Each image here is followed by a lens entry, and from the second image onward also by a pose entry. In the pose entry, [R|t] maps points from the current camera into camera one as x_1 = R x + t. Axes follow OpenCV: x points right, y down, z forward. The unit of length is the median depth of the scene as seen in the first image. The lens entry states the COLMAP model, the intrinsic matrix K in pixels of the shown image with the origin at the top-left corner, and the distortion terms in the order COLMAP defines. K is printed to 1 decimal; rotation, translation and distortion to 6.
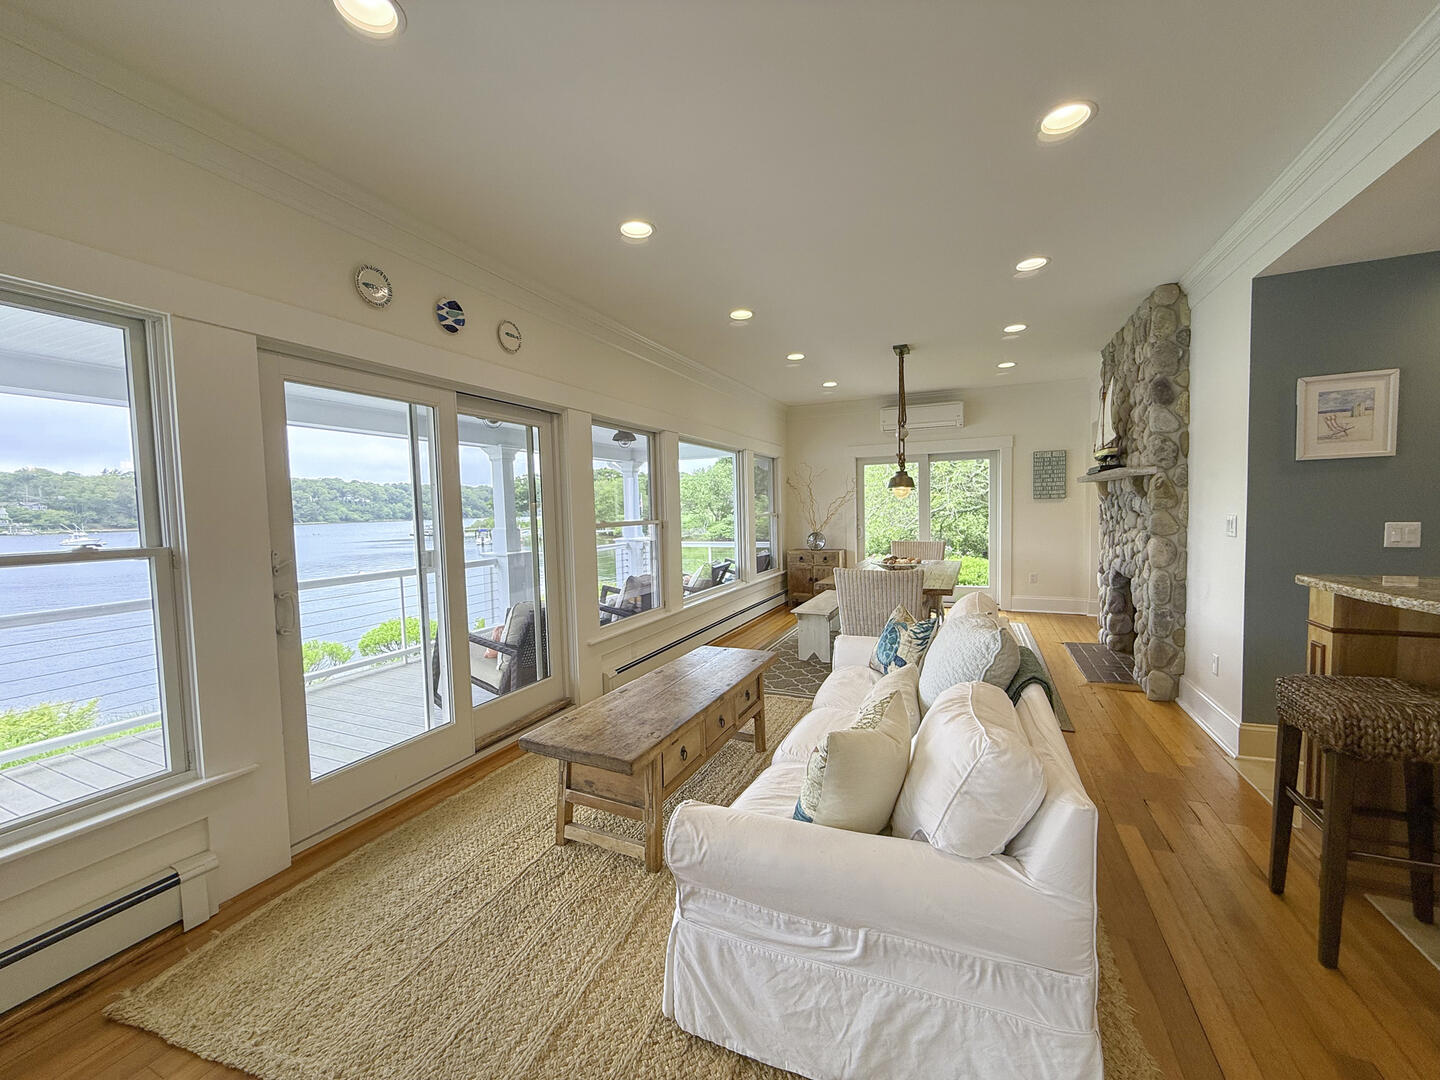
lens RADIAL K [[573.7, 0, 722.4], [0, 573.7, 540.5], [0, 0, 1]] dist [0.000377, 0.000173]
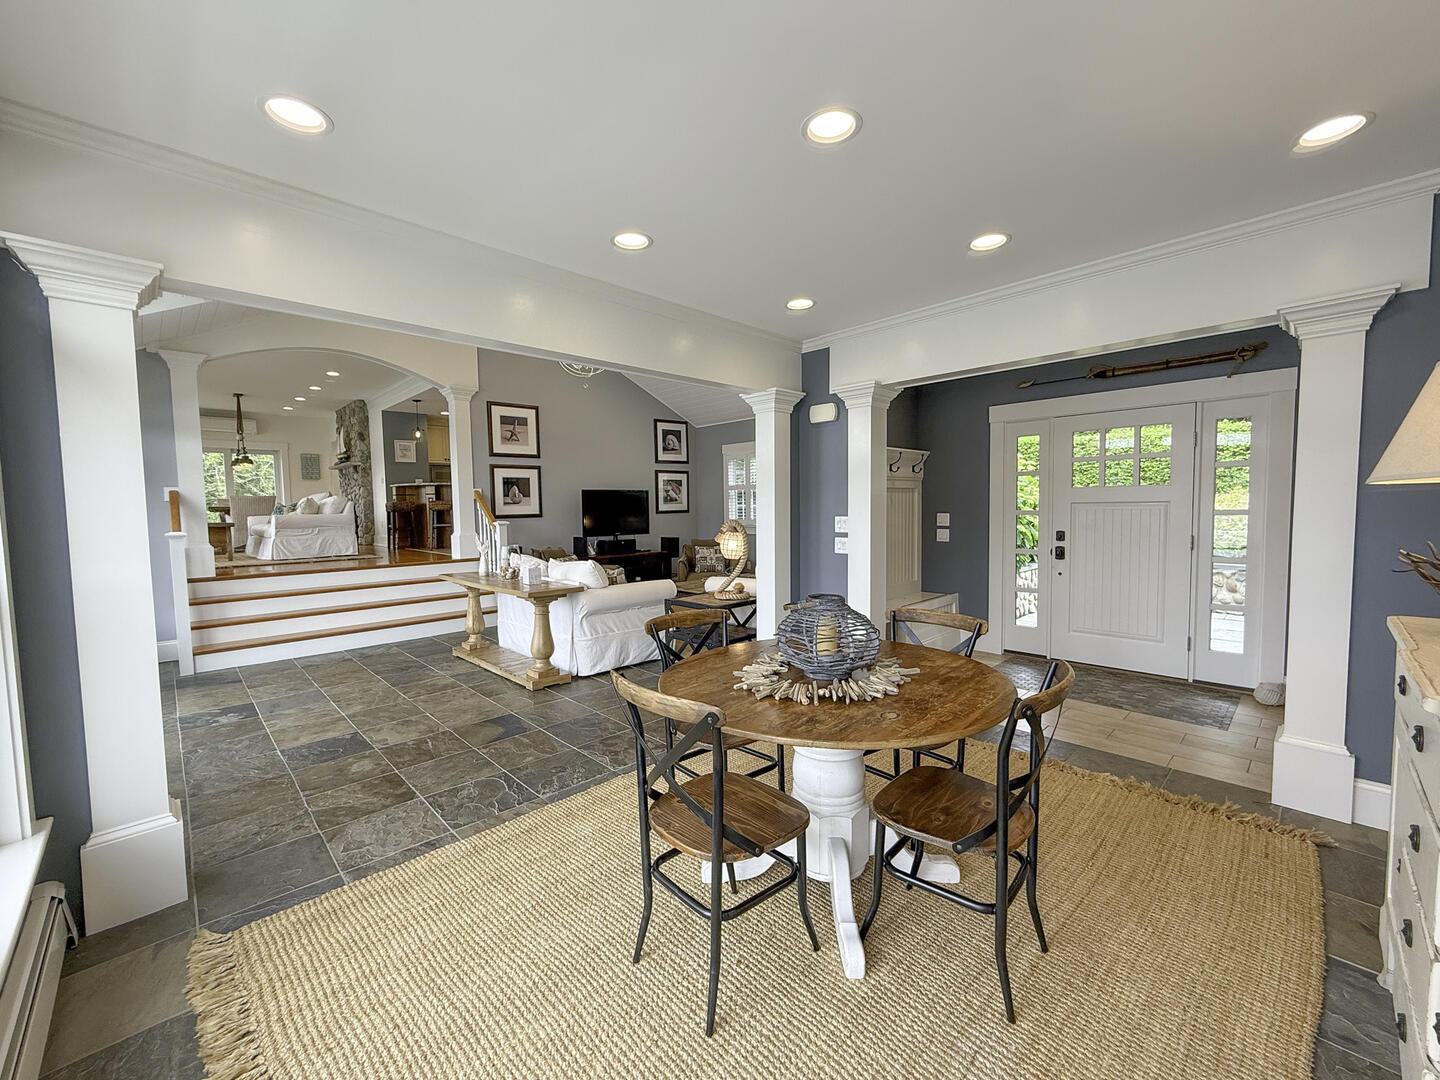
lens RADIAL K [[573.7, 0, 711.0], [0, 573.7, 540.1], [0, 0, 1]] dist [0.000377, 0.000173]
pose [[0.382198, -0.041557, 0.923146, -1.253476], [0.061221, 0.997932, 0.019577, 0.314346], [-0.922050, 0.049033, 0.383951, -1.716187]]
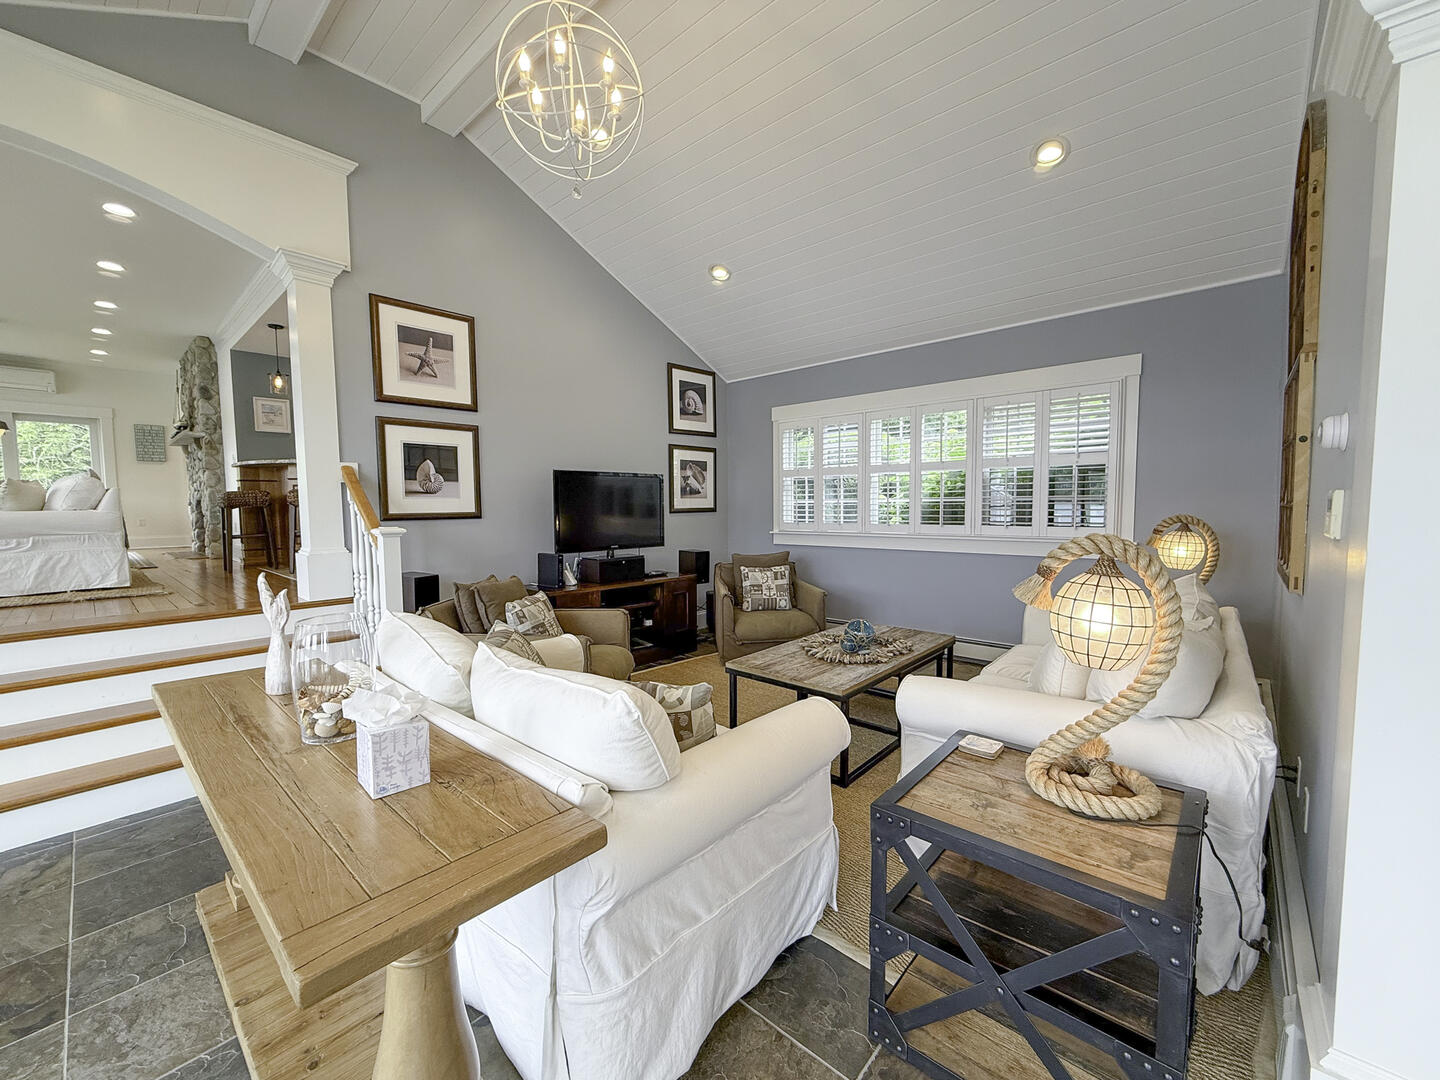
lens RADIAL K [[573.7, 0, 711.0], [0, 573.7, 540.1], [0, 0, 1]] dist [0.000377, 0.000173]
pose [[0.318973, -0.039348, 0.946947, -0.510950], [0.057609, 0.998095, 0.022068, 0.279789], [-0.946011, 0.047514, 0.320633, -1.163278]]
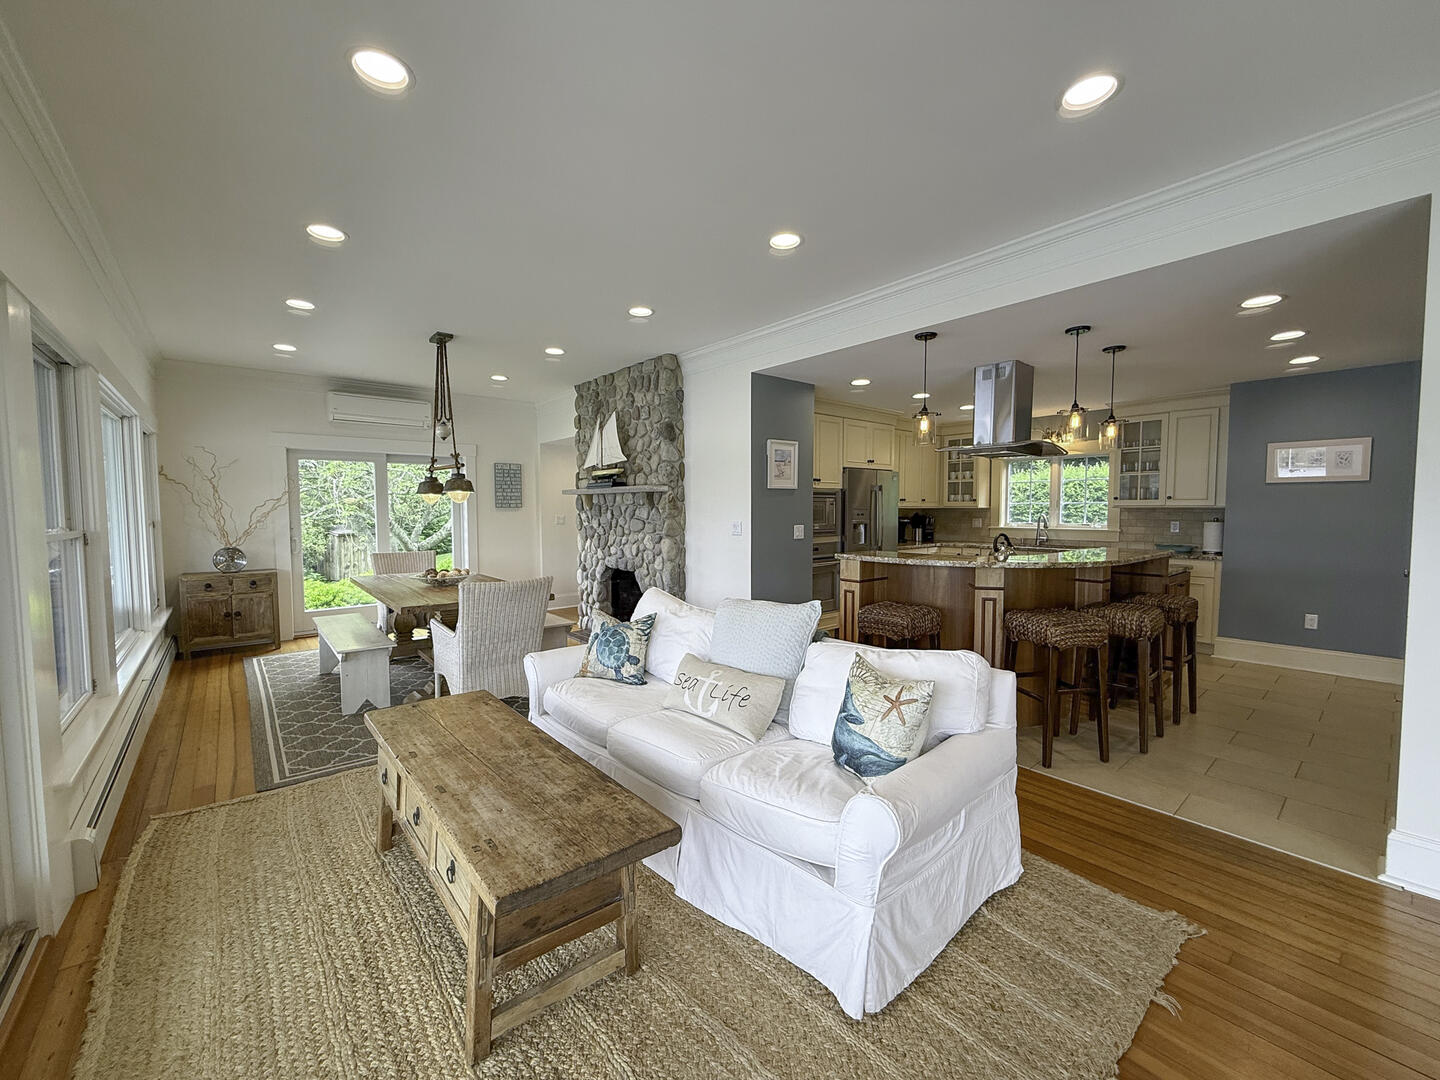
lens RADIAL K [[573.7, 0, 720.8], [0, 573.7, 542.7], [0, 0, 1]] dist [0.000377, 0.000173]
pose [[0.444445, -0.028953, 0.895338, -0.415618], [0.042073, 0.999049, 0.011422, -0.005609], [-0.894818, 0.032593, 0.445240, 0.293632]]
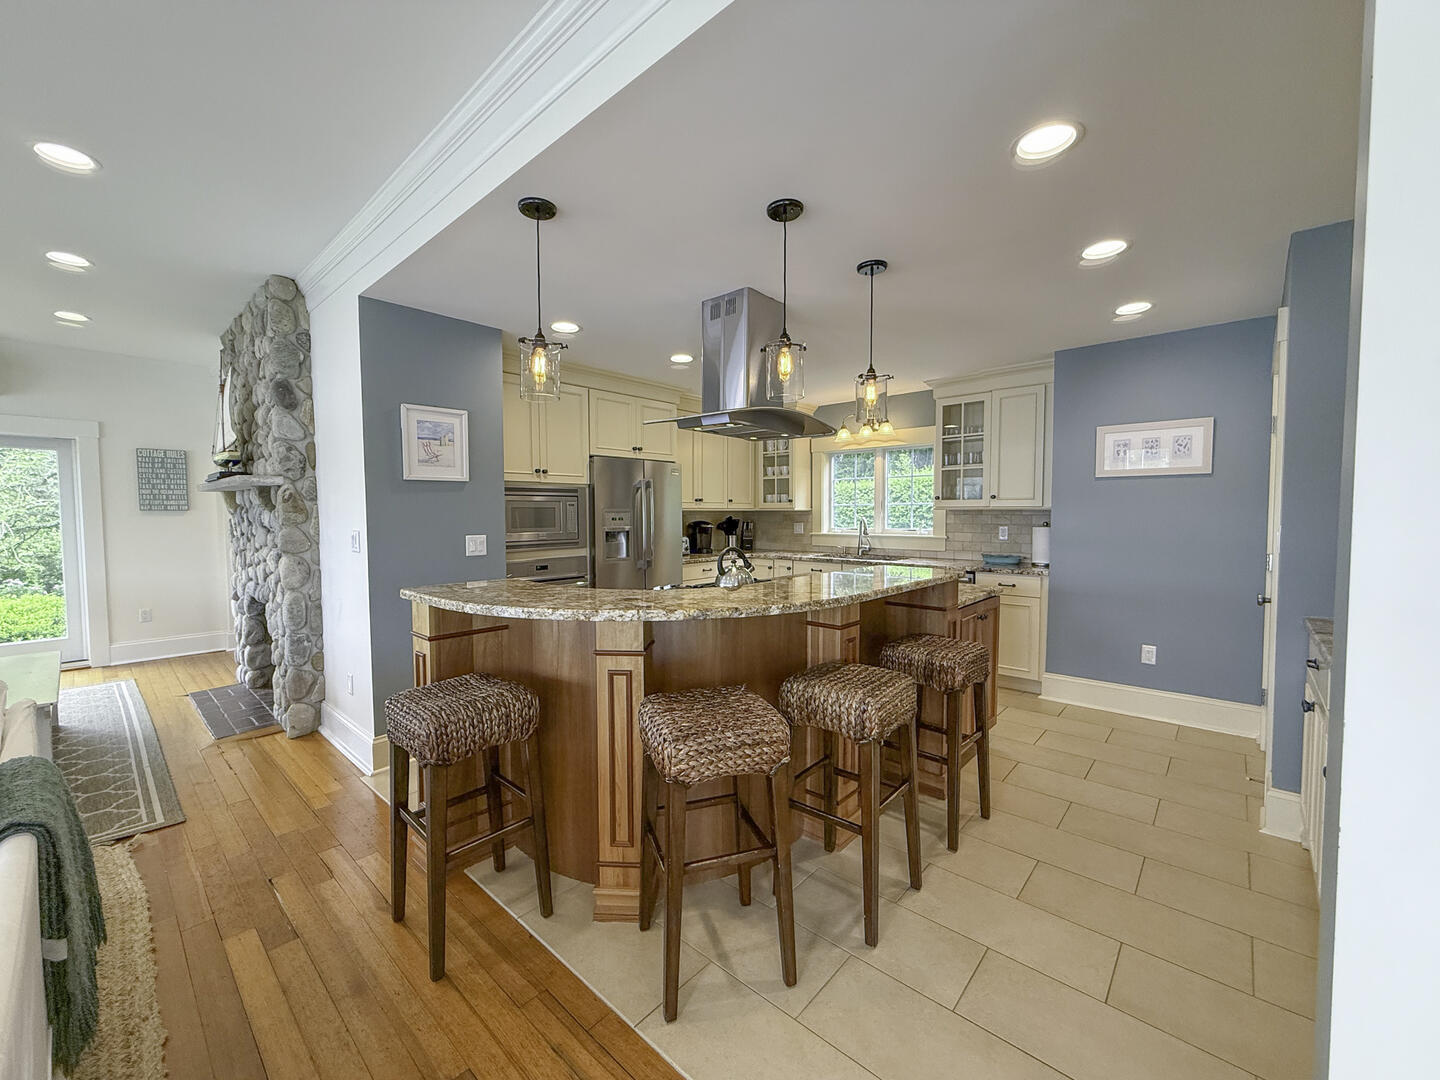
lens RADIAL K [[573.7, 0, 715.2], [0, 573.7, 542.9], [0, 0, 1]] dist [0.000377, 0.000173]
pose [[0.317422, -0.027296, 0.947891, 0.121392], [0.049198, 0.998713, 0.012284, -0.004029], [-0.947007, 0.042735, 0.318357, 0.081815]]
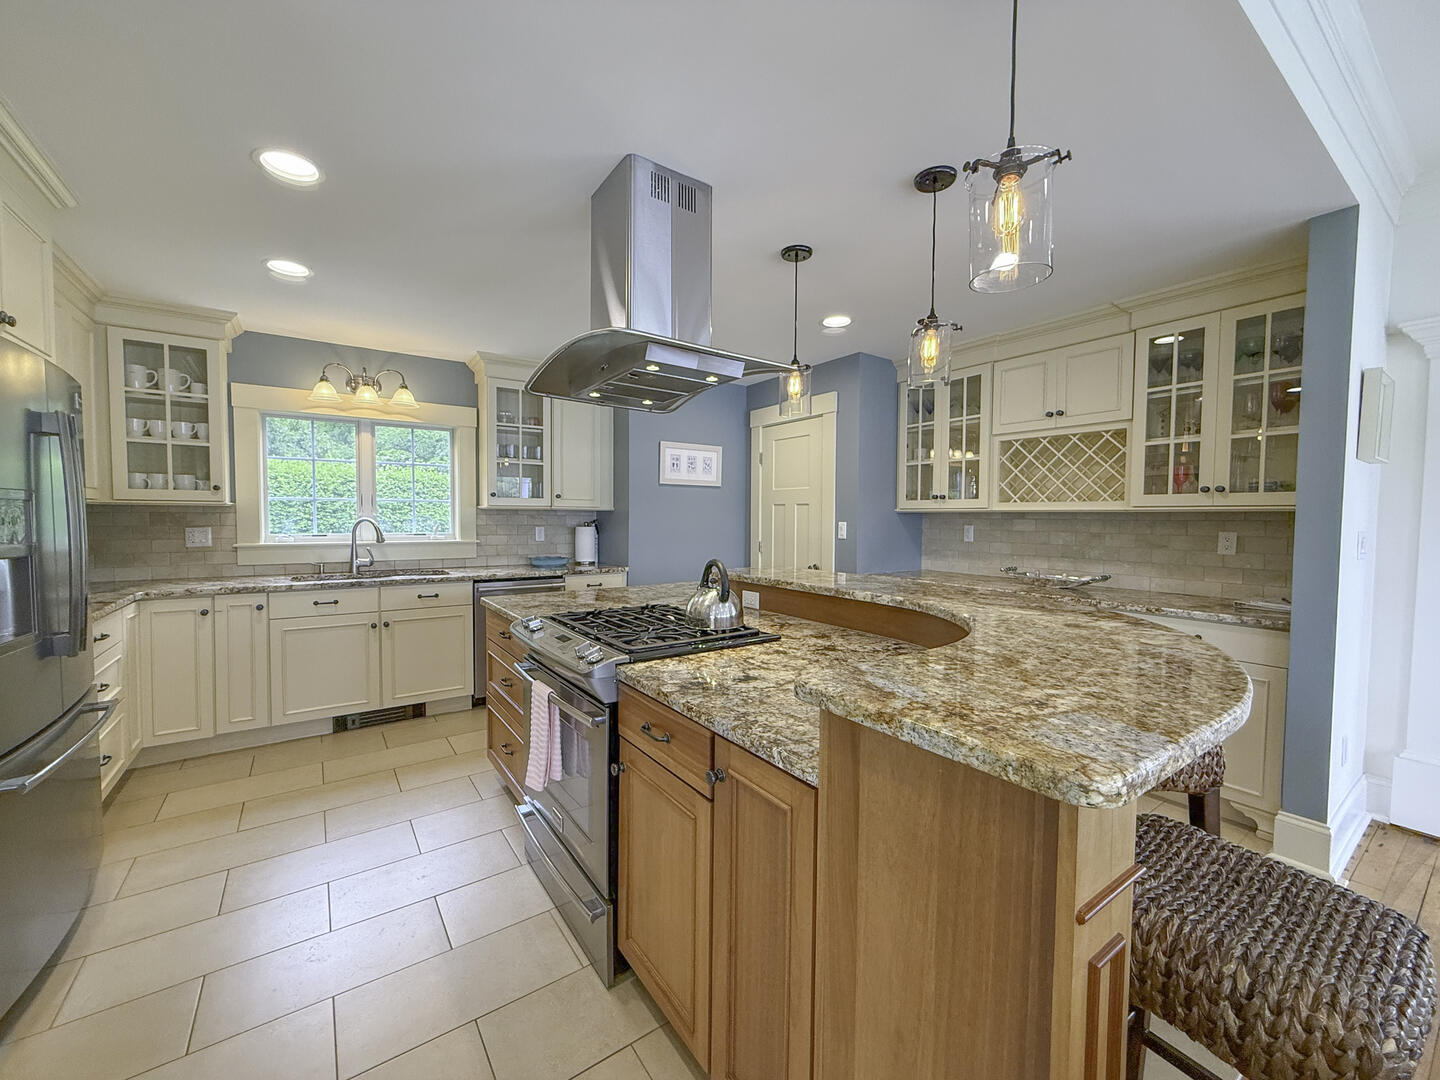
lens RADIAL K [[573.7, 0, 714.9], [0, 573.7, 542.3], [0, 0, 1]] dist [0.000377, 0.000173]
pose [[-0.849978, -0.009716, 0.526728, 0.575514], [0.041275, 0.995528, 0.084967, -0.050605], [-0.525198, 0.093961, -0.845777, 0.734424]]
